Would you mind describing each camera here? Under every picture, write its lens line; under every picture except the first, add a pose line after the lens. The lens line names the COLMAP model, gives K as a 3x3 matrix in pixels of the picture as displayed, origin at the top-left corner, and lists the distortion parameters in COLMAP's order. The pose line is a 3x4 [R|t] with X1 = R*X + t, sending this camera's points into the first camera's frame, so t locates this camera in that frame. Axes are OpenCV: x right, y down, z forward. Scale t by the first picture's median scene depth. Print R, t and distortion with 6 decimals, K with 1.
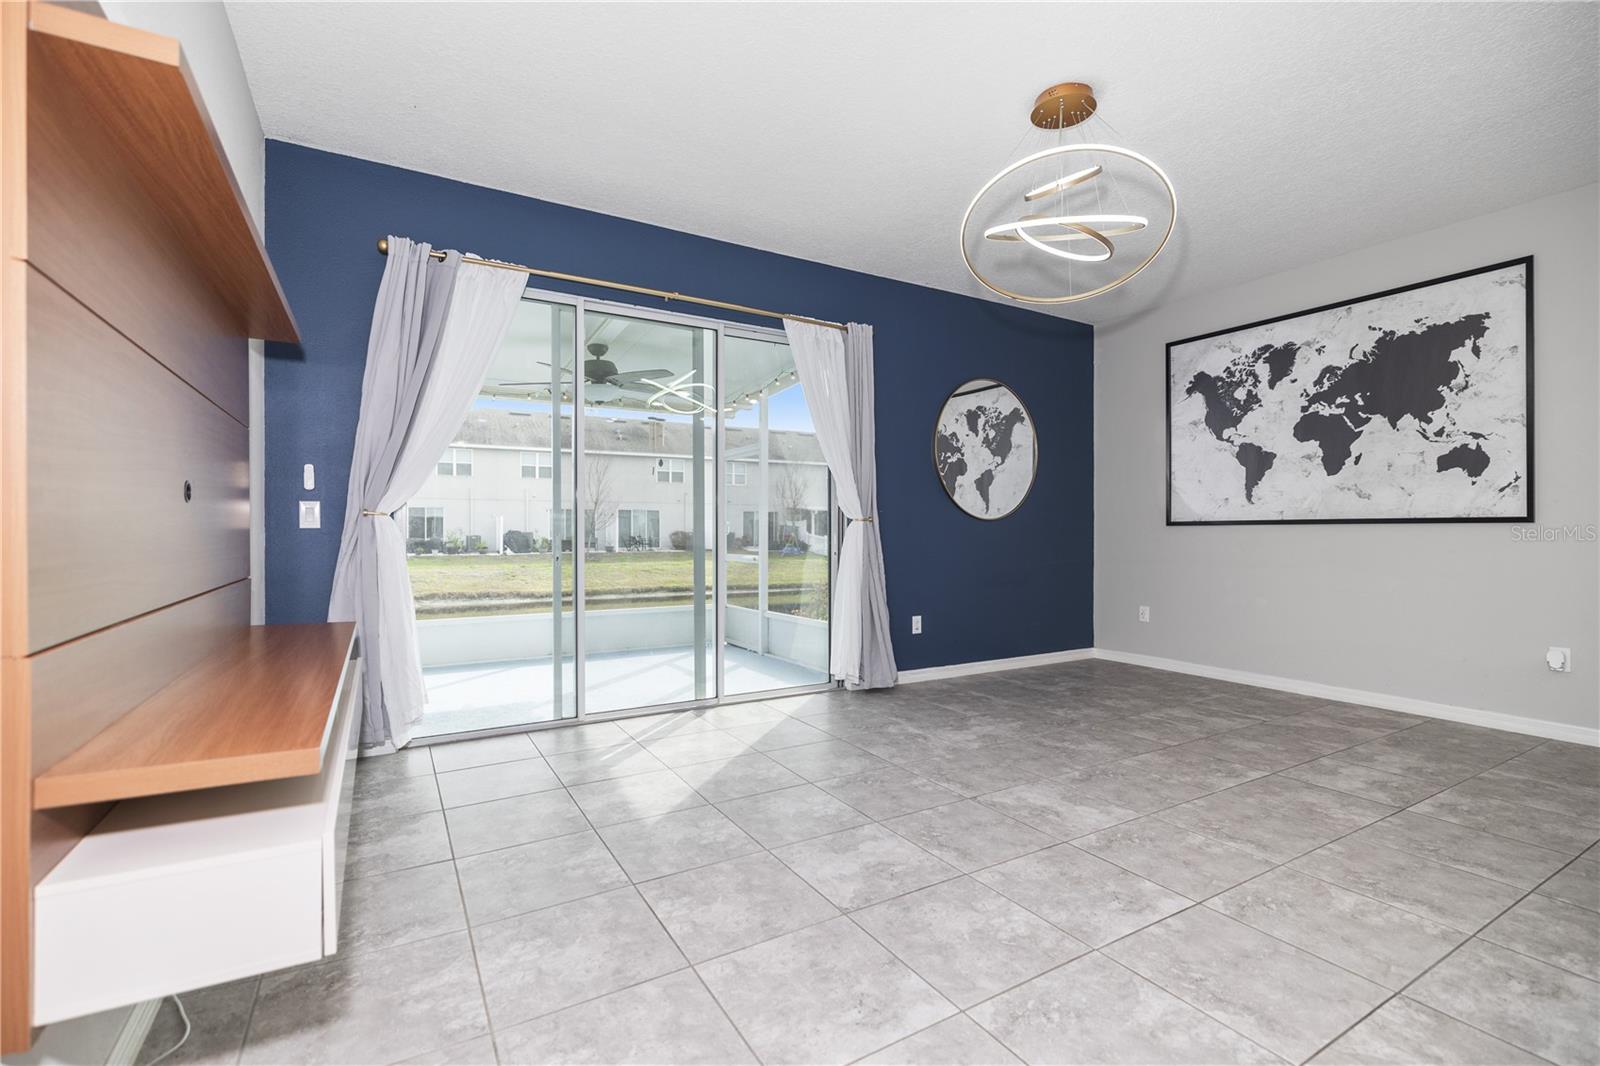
lens RADIAL K [[706.6, 0, 785.8], [0, 706.6, 525.2], [0, 0, 1]] dist [-0.007133, 0.000270]
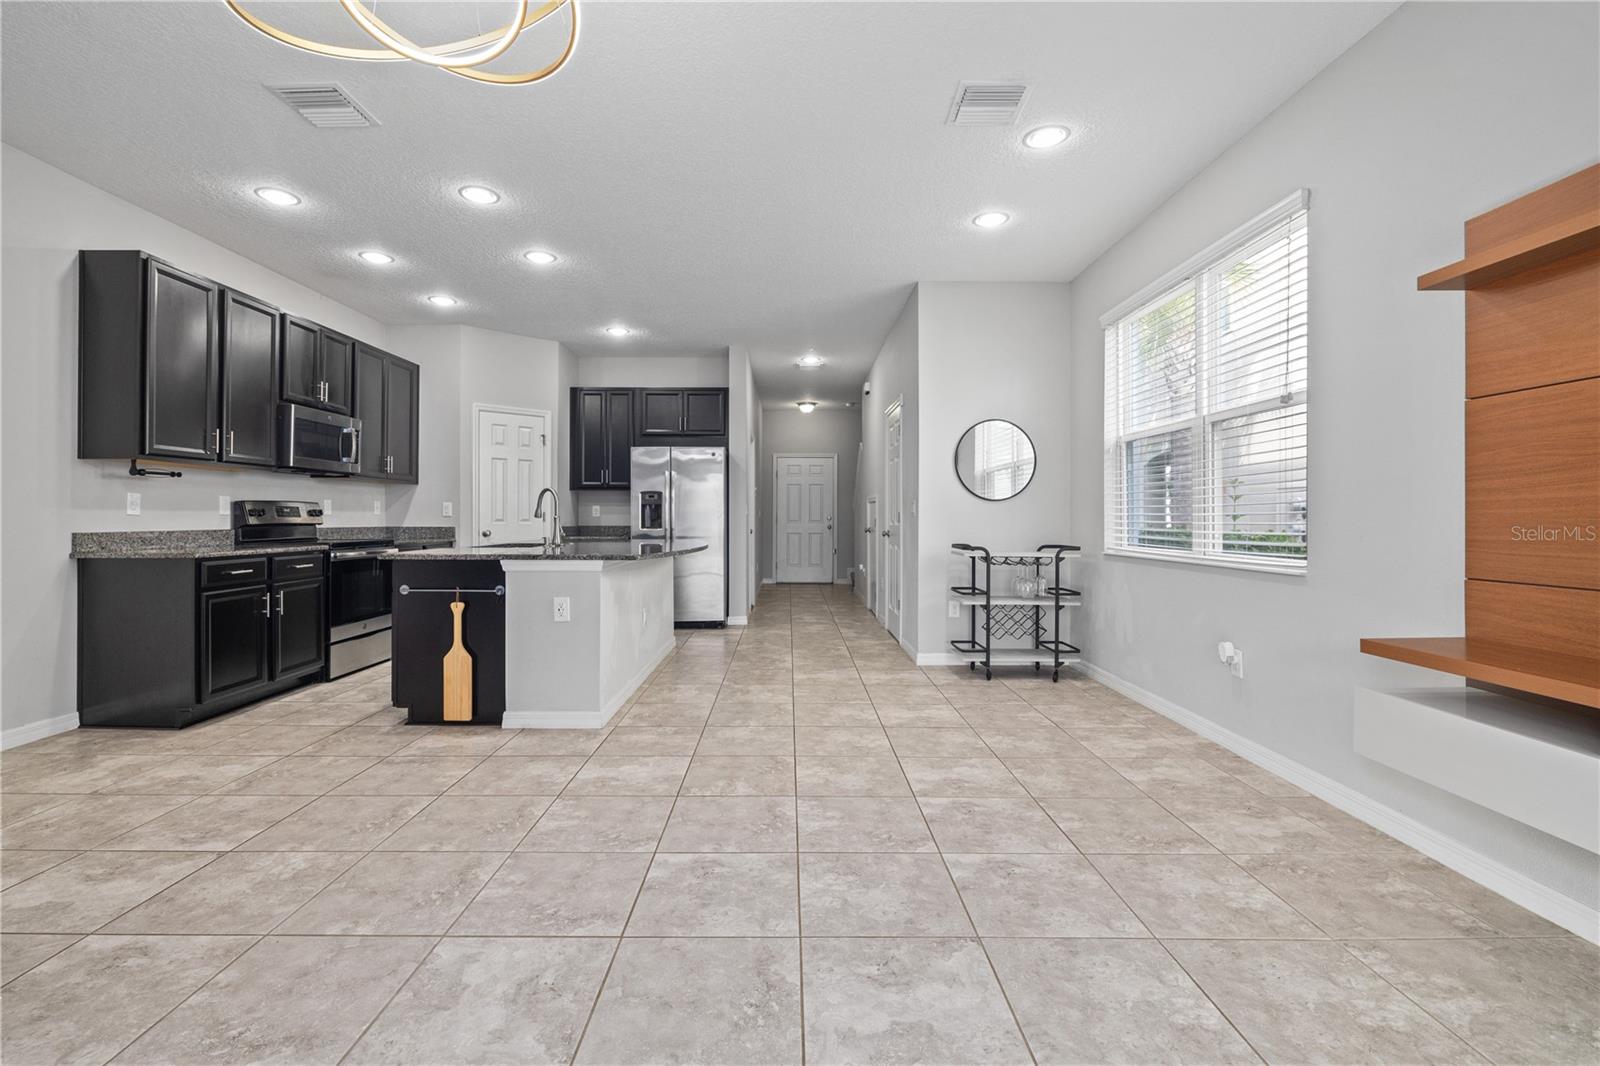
lens RADIAL K [[706.6, 0, 785.8], [0, 706.6, 525.2], [0, 0, 1]] dist [-0.007133, 0.000270]
pose [[-0.865719, -0.007779, 0.500469, -0.068766], [-0.005717, 0.999968, 0.005653, 0.004182], [-0.500497, 0.002032, -0.865736, 0.852927]]
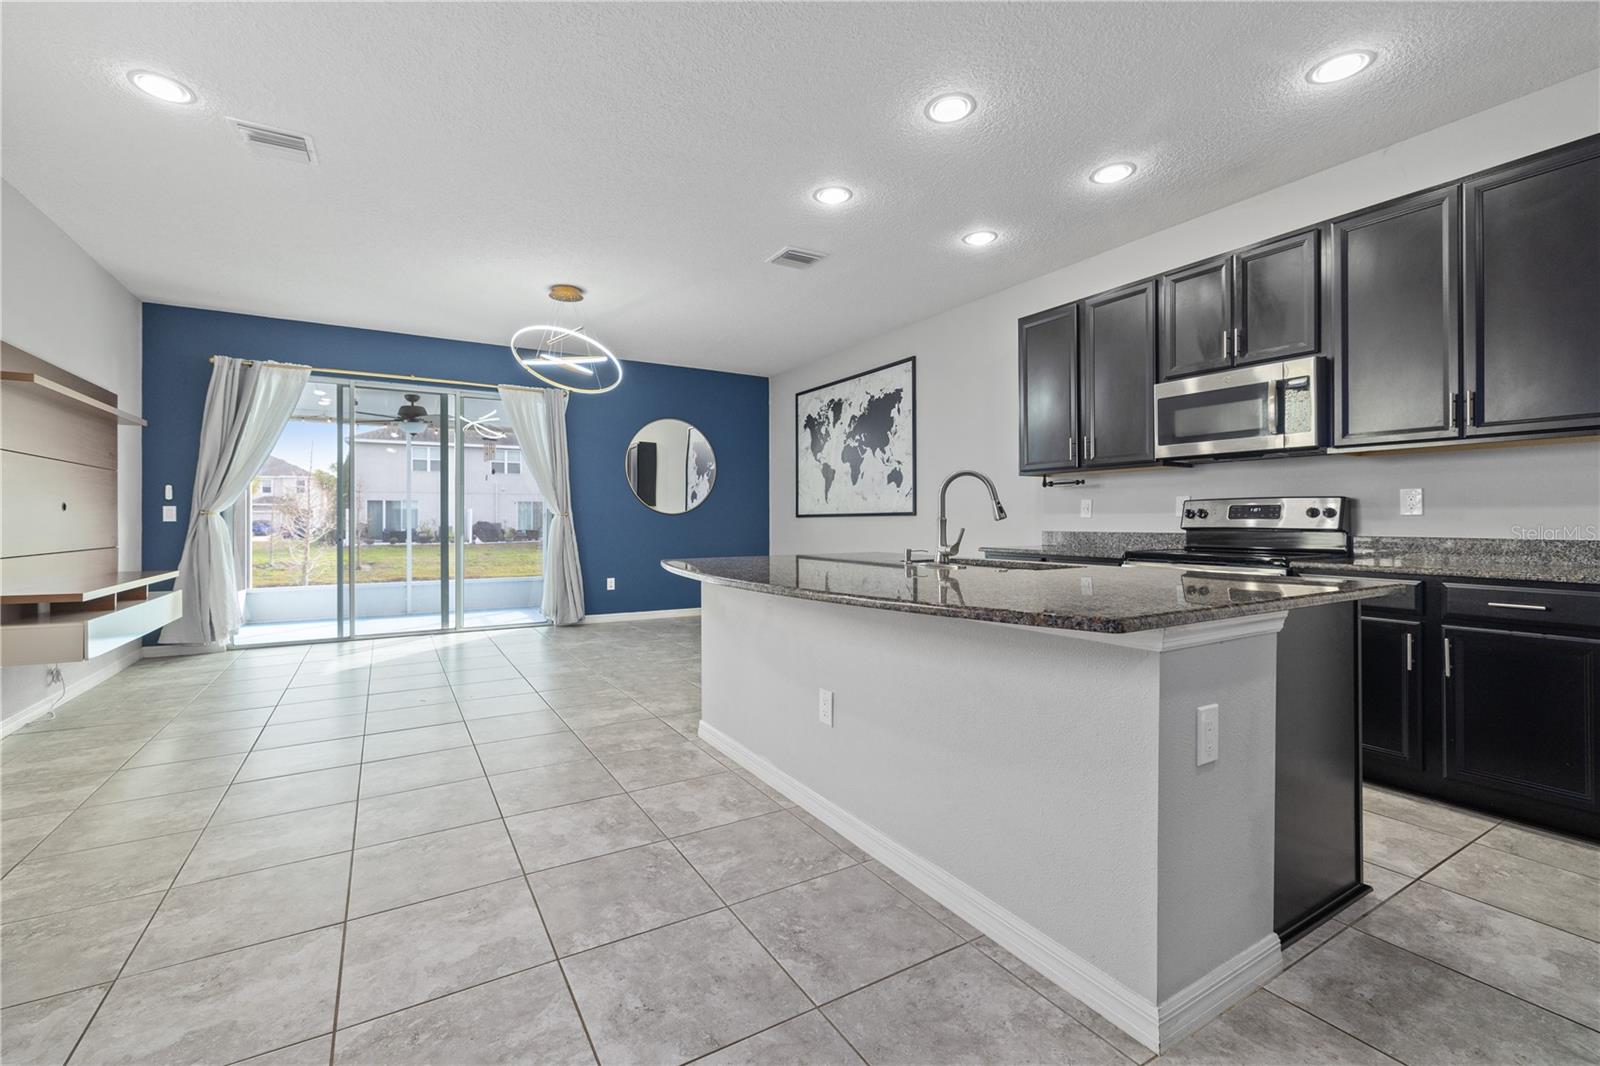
lens RADIAL K [[682.6, 0, 782.9], [0, 682.6, 516.5], [0, 0, 1]] dist [-0.001427, 0.000198]
pose [[0.999967, -0.003075, 0.007576, 0.617075], [0.003064, 0.999994, 0.001394, -0.003824], [-0.007580, -0.001371, 0.999970, -0.525939]]
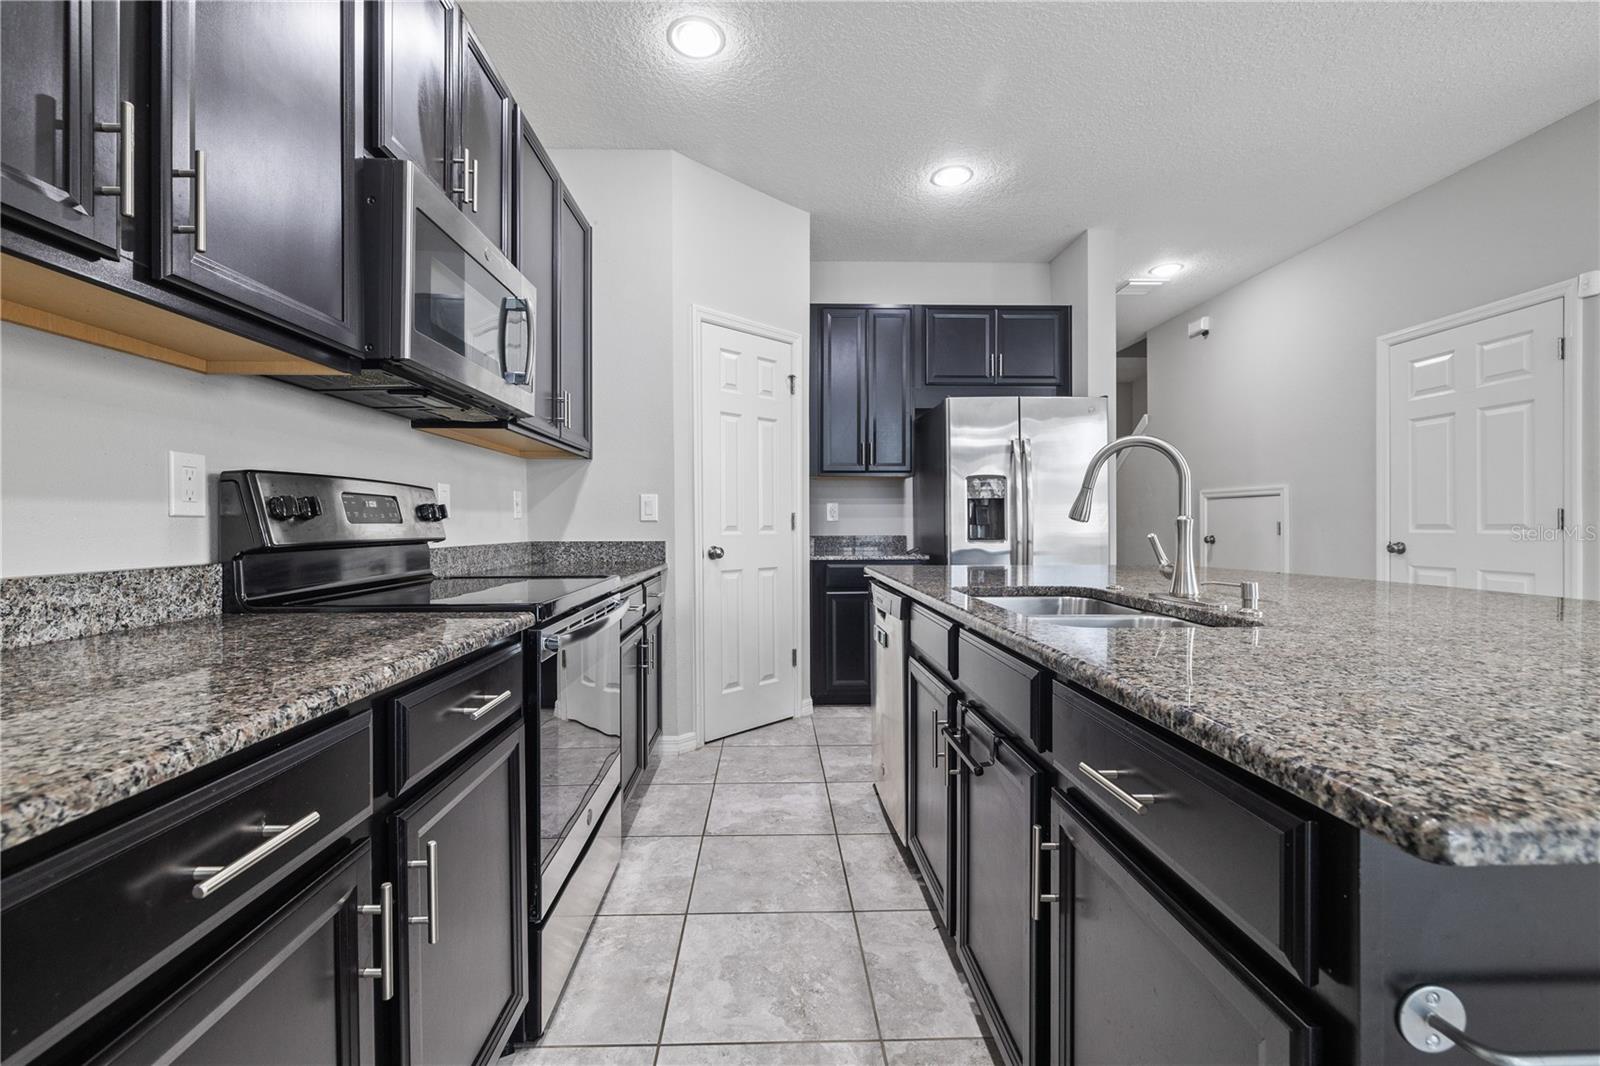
lens RADIAL K [[669.3, 0, 783.8], [0, 669.3, 533.6], [0, 0, 1]] dist [-0.002443, -0.000181]
pose [[-0.876805, -0.004531, 0.480825, 0.784616], [0.000236, 0.999951, 0.009853, 0.004550], [-0.480846, 0.008752, -0.876761, 0.504629]]
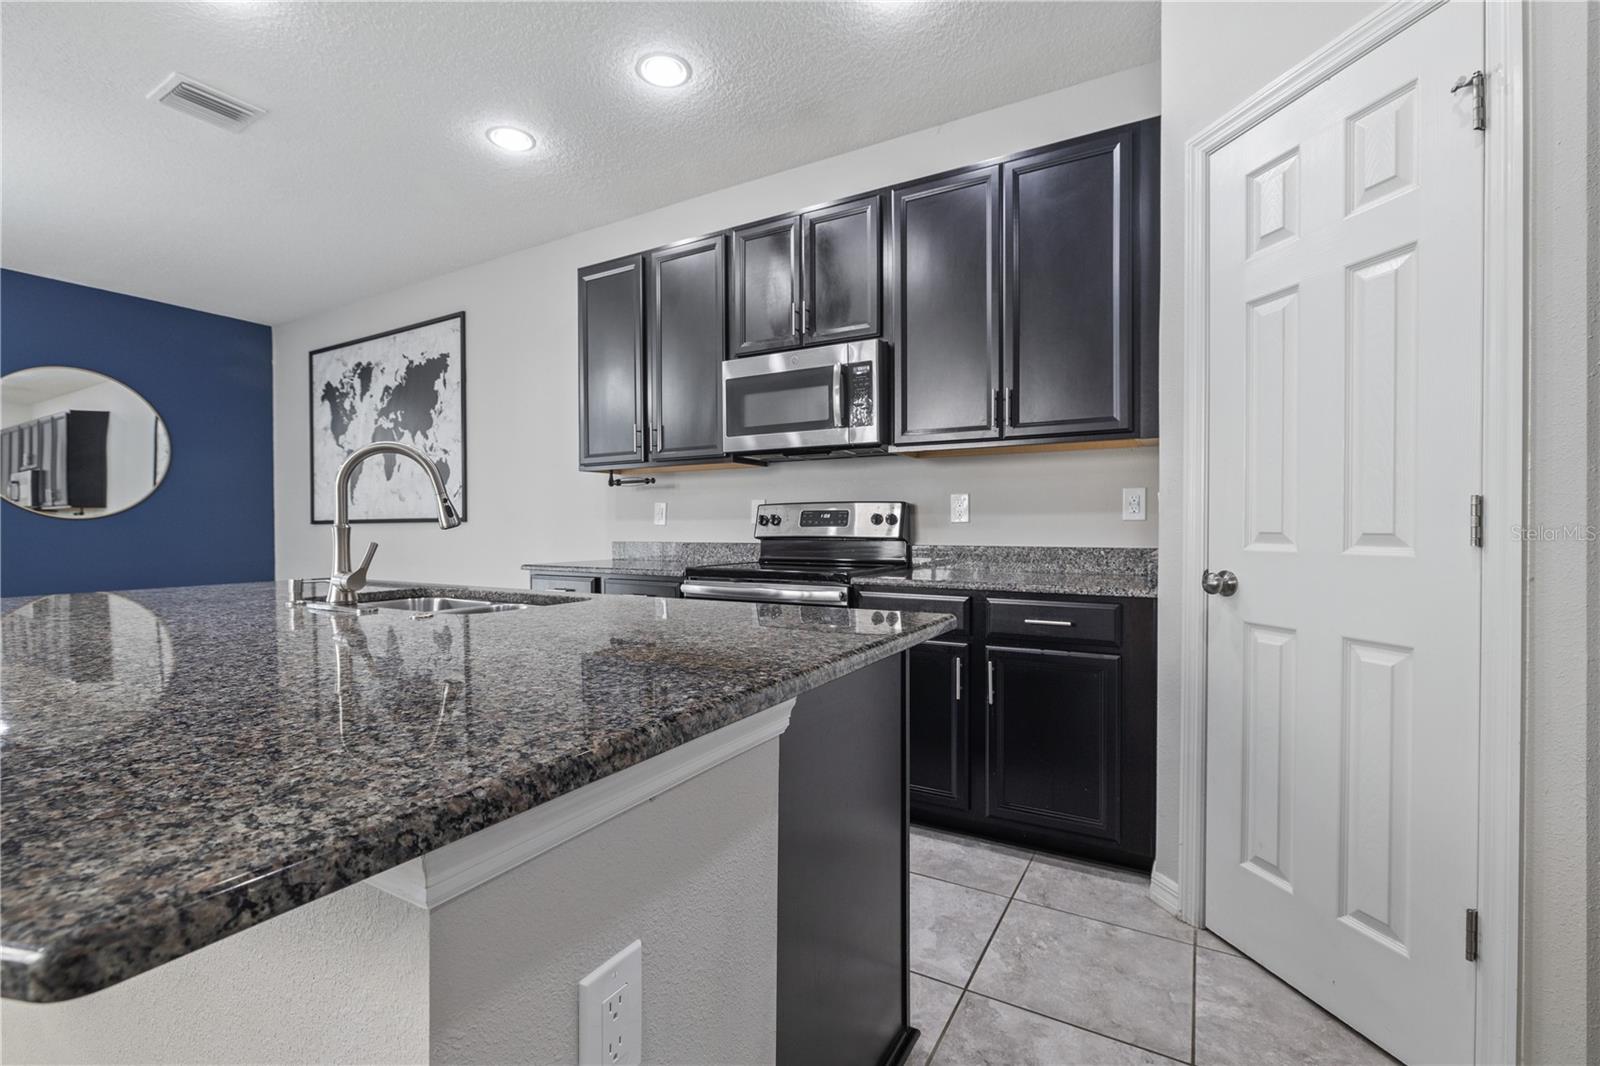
lens RADIAL K [[698.2, 0, 800.0], [0, 698.2, 533.0], [0, 0, 1]] dist [-0.010736, 0.000041]
pose [[0.862365, -0.008470, 0.506217, 0.794465], [0.000751, 0.999880, 0.015451, -0.002413], [-0.506287, -0.012945, 0.862268, -0.332553]]
